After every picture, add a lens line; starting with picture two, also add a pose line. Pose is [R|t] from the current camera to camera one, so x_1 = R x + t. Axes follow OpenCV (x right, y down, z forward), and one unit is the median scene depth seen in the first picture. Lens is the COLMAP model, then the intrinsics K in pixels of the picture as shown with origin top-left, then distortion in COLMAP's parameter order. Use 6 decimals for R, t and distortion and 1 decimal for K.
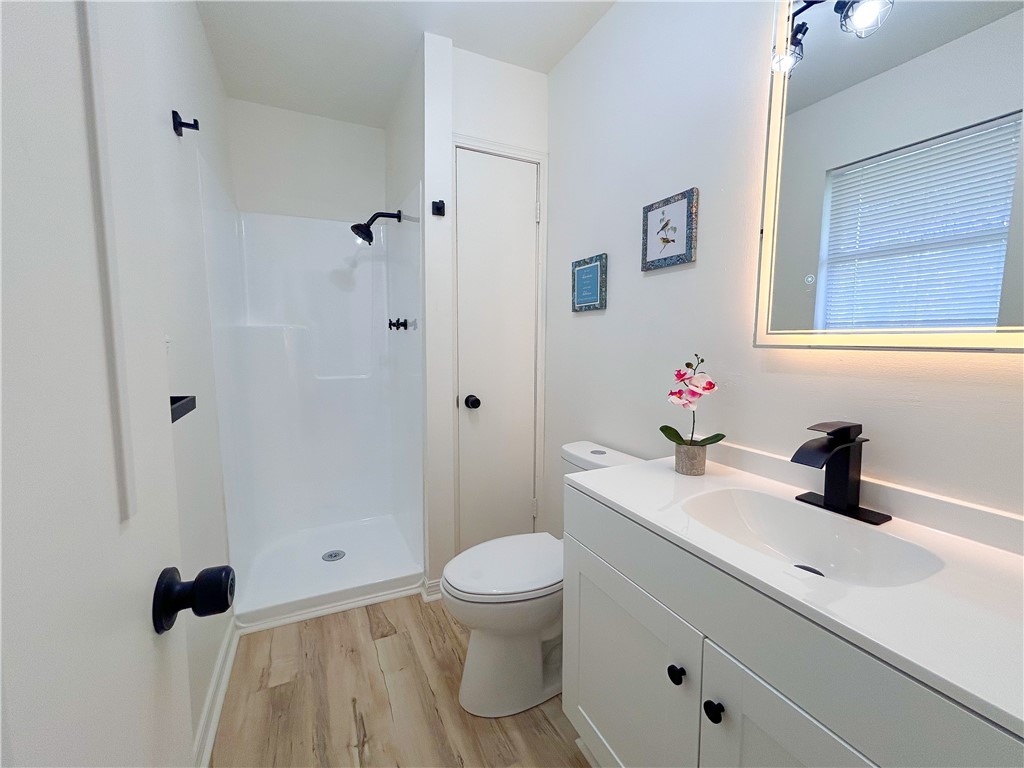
lens RADIAL K [[419.2, 0, 510.1], [0, 419.2, 380.3], [0, 0, 1]] dist [-0.001094, -0.000322]
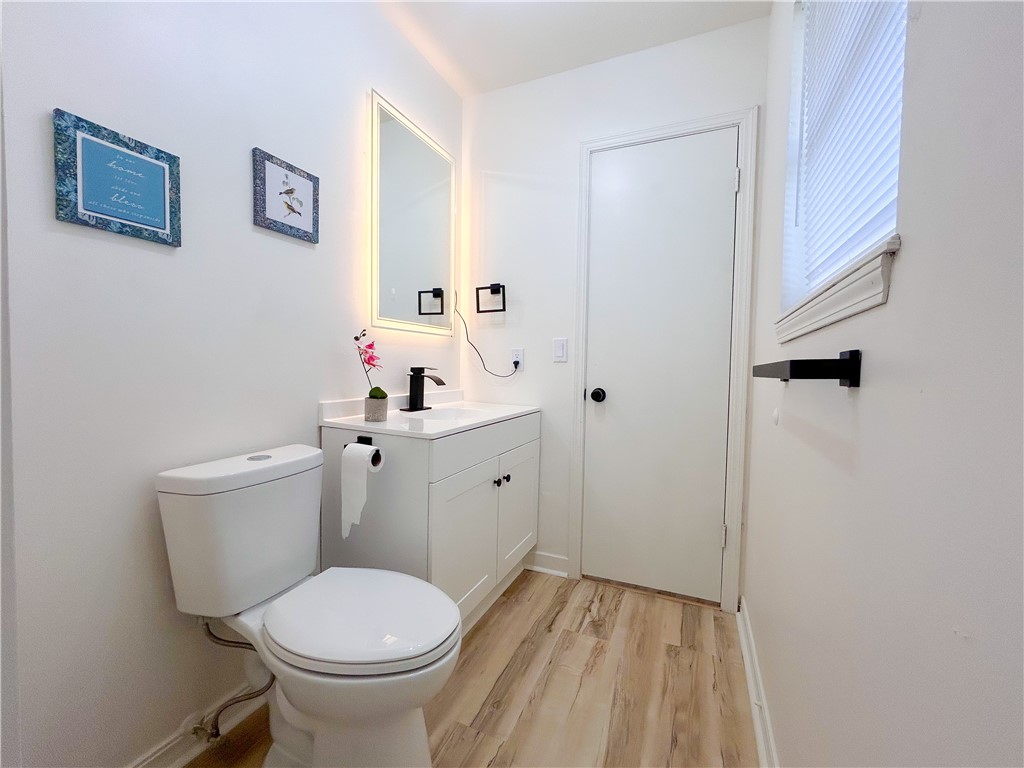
lens RADIAL K [[419.2, 0, 512.2], [0, 419.2, 381.2], [0, 0, 1]] dist [-0.001094, -0.000322]
pose [[-0.658536, -0.045480, 0.751174, -0.696731], [0.058916, 0.991993, 0.111711, -0.015914], [-0.750239, 0.117822, -0.650583, 1.278080]]
